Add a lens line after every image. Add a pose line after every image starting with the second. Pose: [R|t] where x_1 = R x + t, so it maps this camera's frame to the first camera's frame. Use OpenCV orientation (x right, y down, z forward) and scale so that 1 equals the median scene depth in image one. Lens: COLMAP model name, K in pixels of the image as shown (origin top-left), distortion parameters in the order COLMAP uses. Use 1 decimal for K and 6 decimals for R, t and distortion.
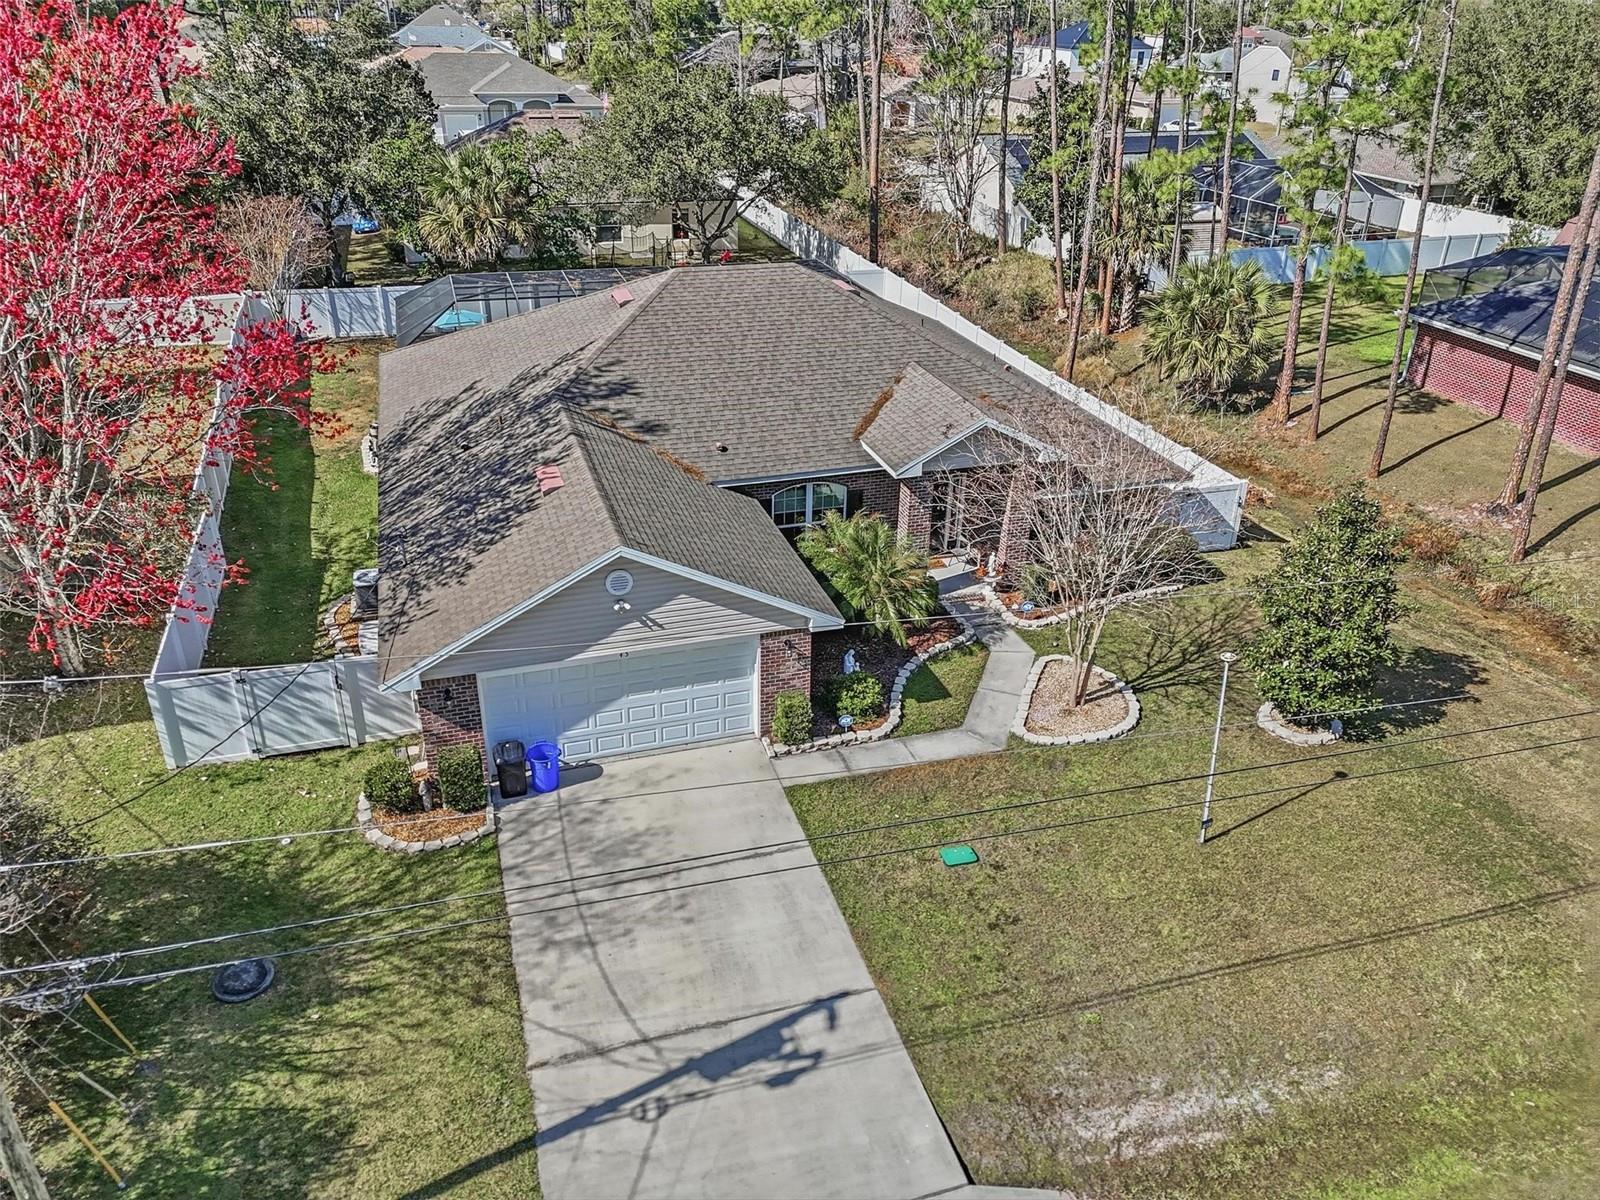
lens RADIAL K [[1195.7, 0, 800.0], [0, 1195.7, 600.0], [0, 0, 1]] dist [0.084527, -0.085673]
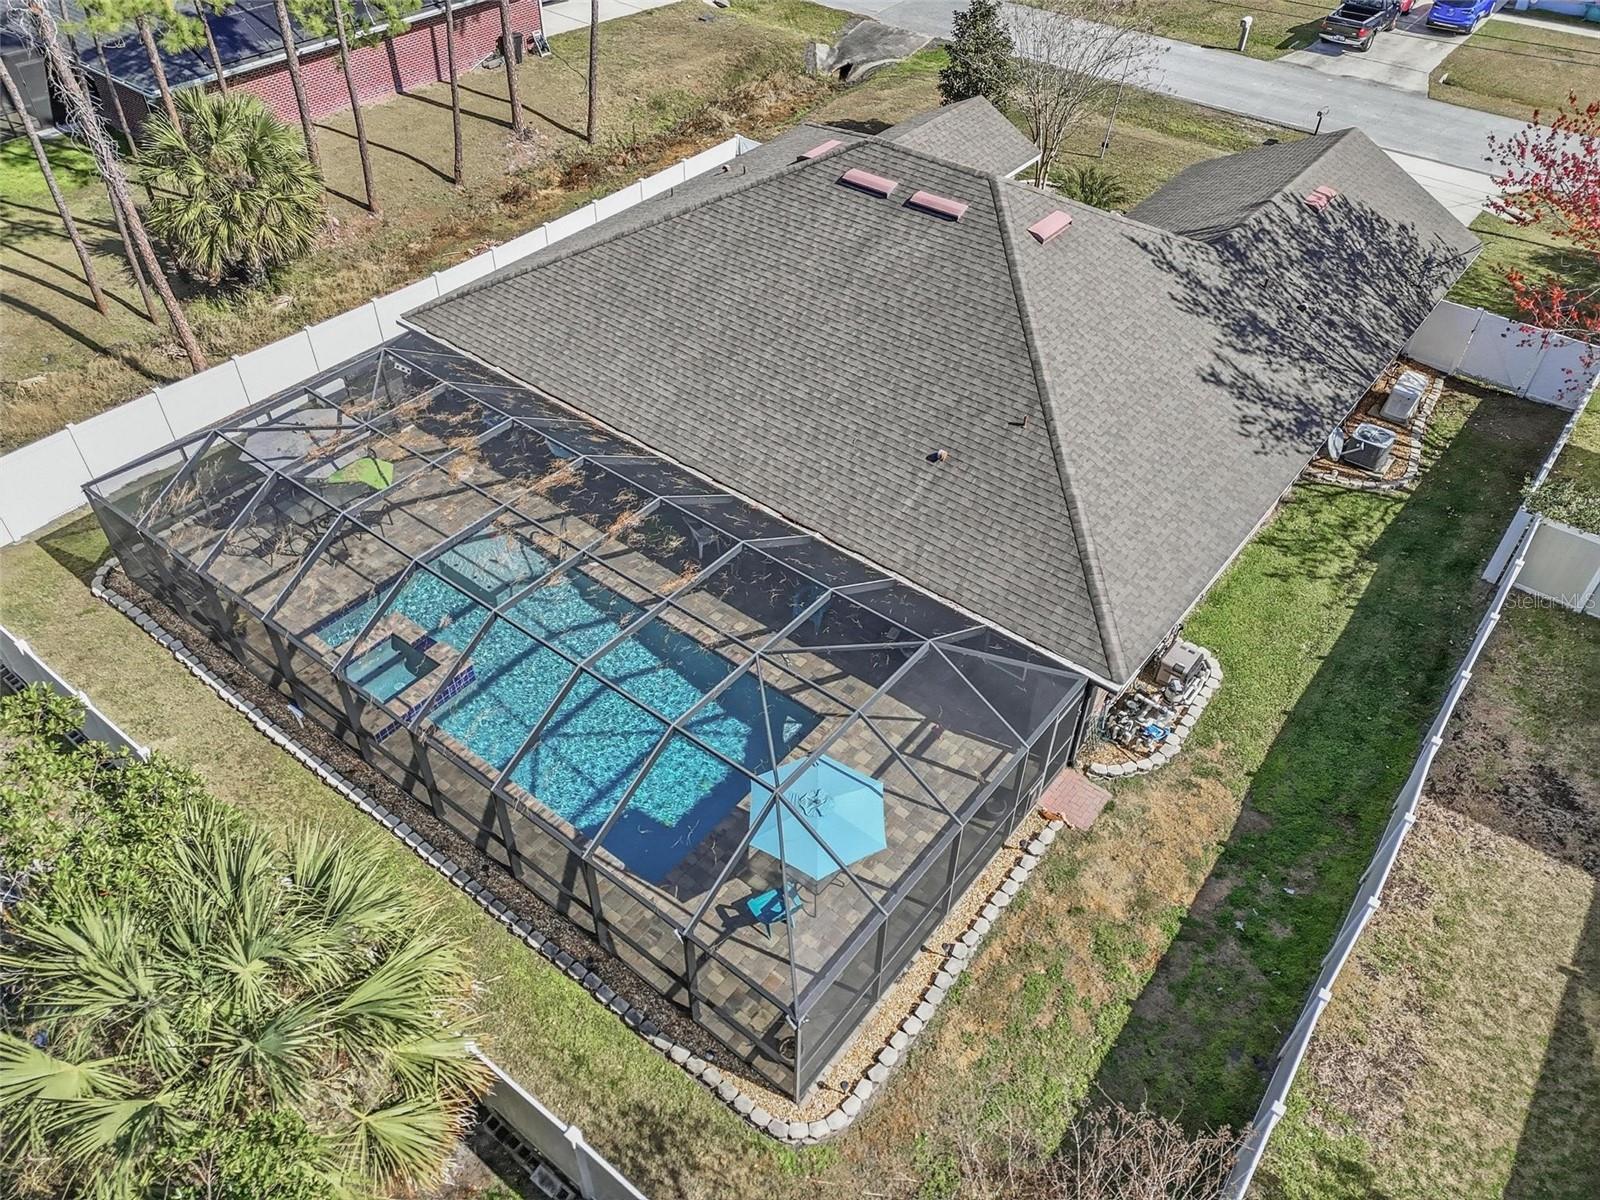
lens RADIAL K [[1170.7, 0, 800.0], [0, 1170.7, 600.0], [0, 0, 1]] dist [0.087277, -0.082023]
pose [[-0.569678, -0.574907, 0.587324, -0.881379], [0.354344, 0.472981, 0.806678, -1.108869], [-0.741558, 0.667661, -0.065732, 1.782619]]
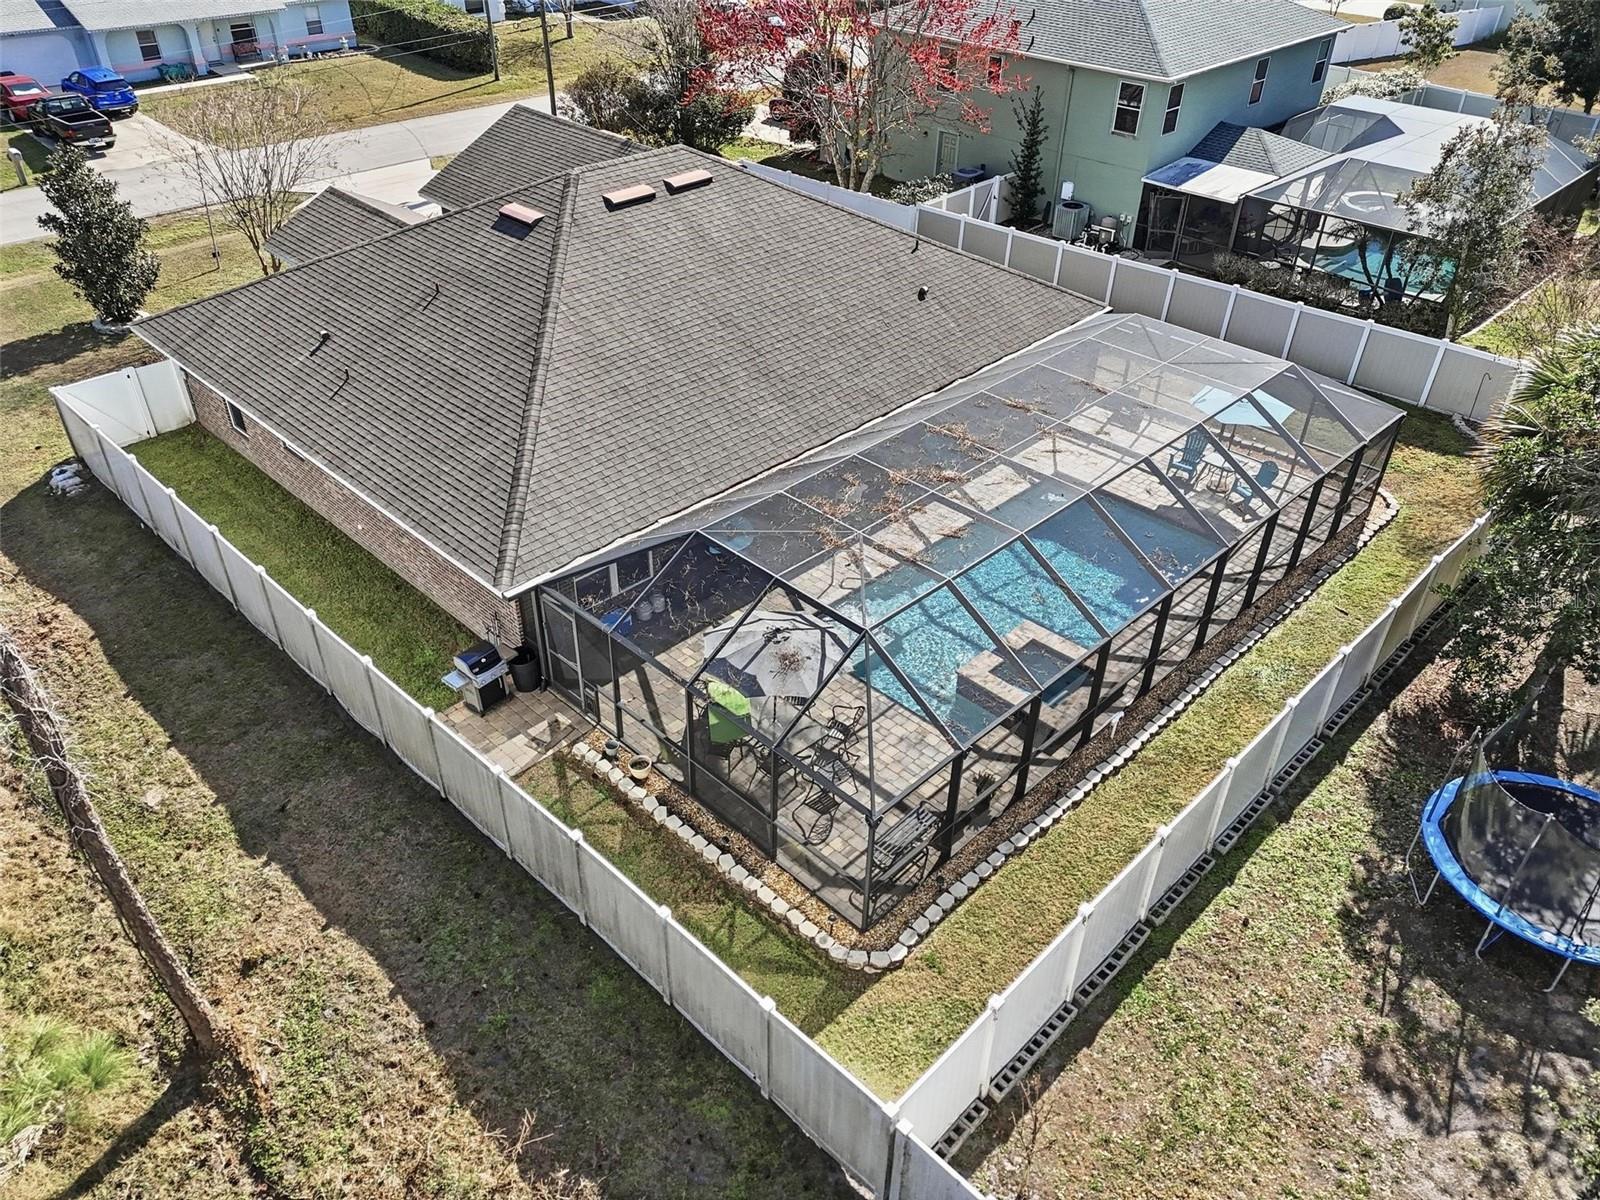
lens RADIAL K [[1168.9, 0, 804.2], [0, 1168.9, 599.1], [0, 0, 1]] dist [0.071259, -0.049573]
pose [[-0.878273, 0.255107, -0.404421, 0.365270], [-0.244155, 0.487954, 0.838027, -1.192108], [0.411126, 0.834758, -0.366271, 2.219162]]
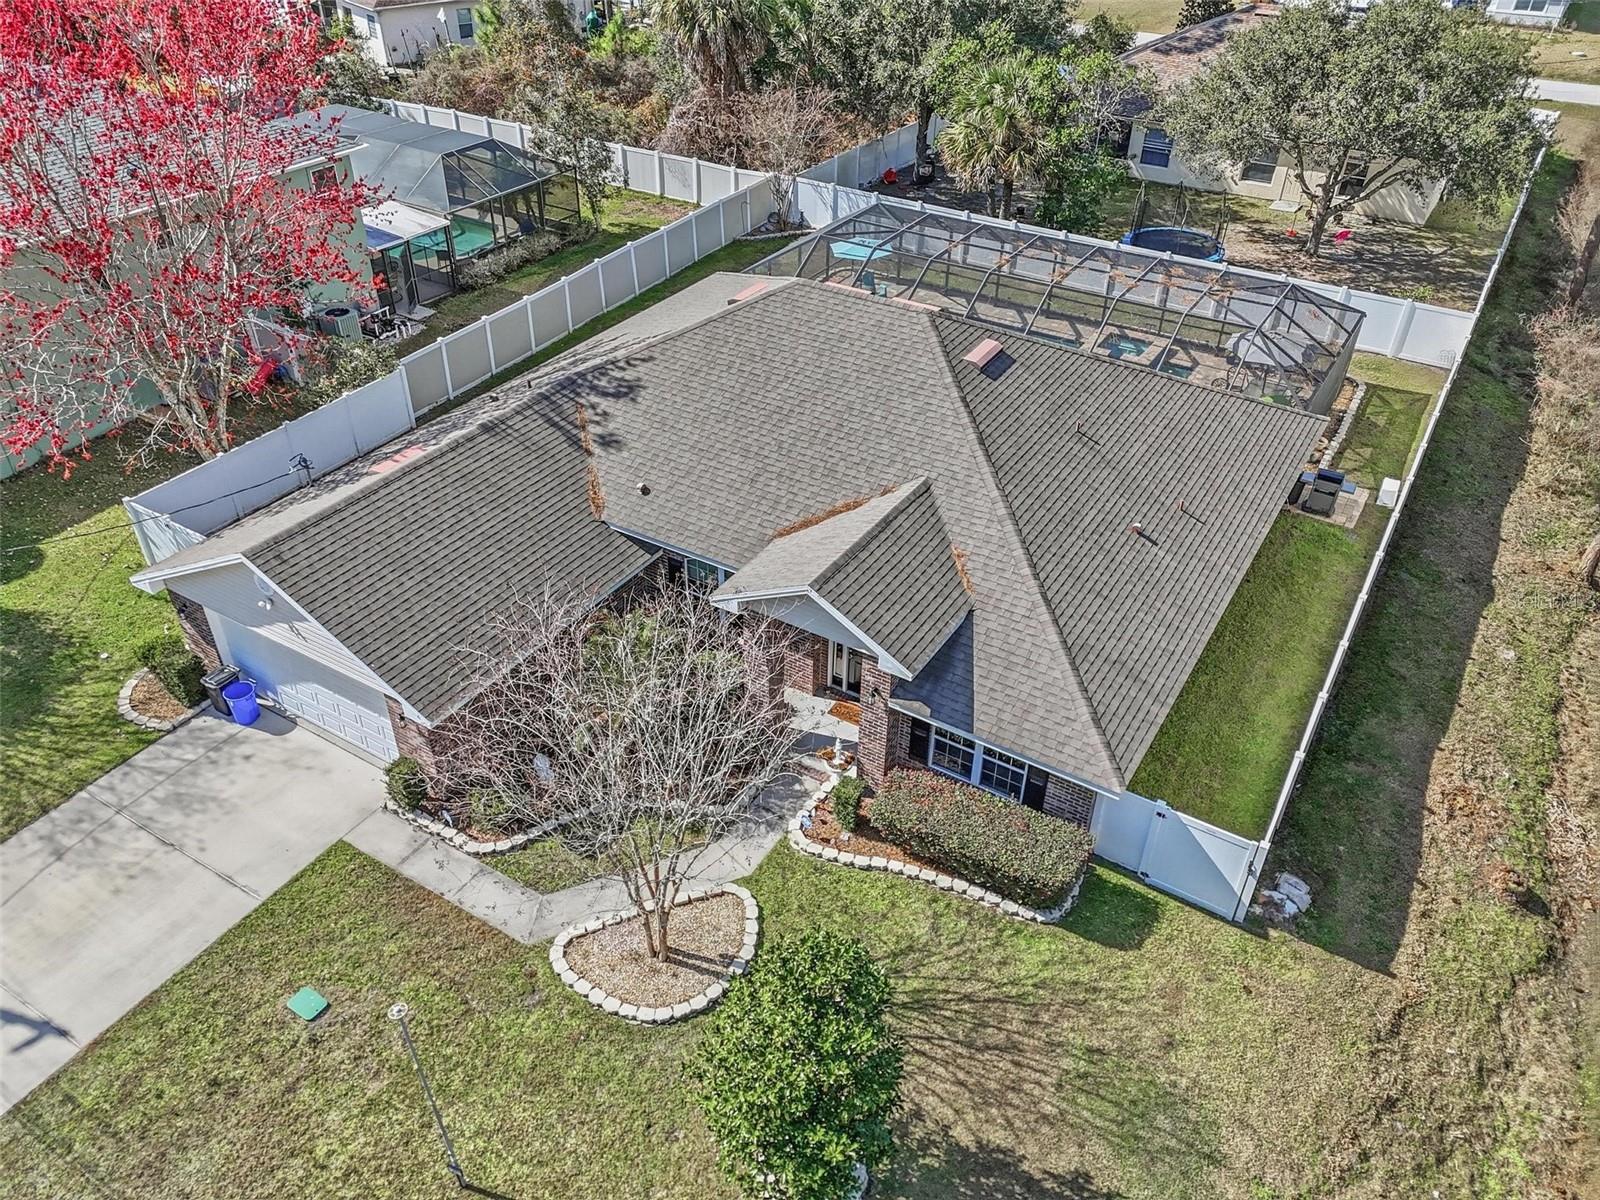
lens RADIAL K [[1184.5, 0, 789.5], [0, 1184.5, 599.3], [0, 0, 1]] dist [0.024508, -0.002103]
pose [[0.658930, 0.432908, -0.615144, 0.703218], [-0.348891, 0.900396, 0.259929, -0.381787], [0.666398, 0.043343, 0.744335, 0.474799]]
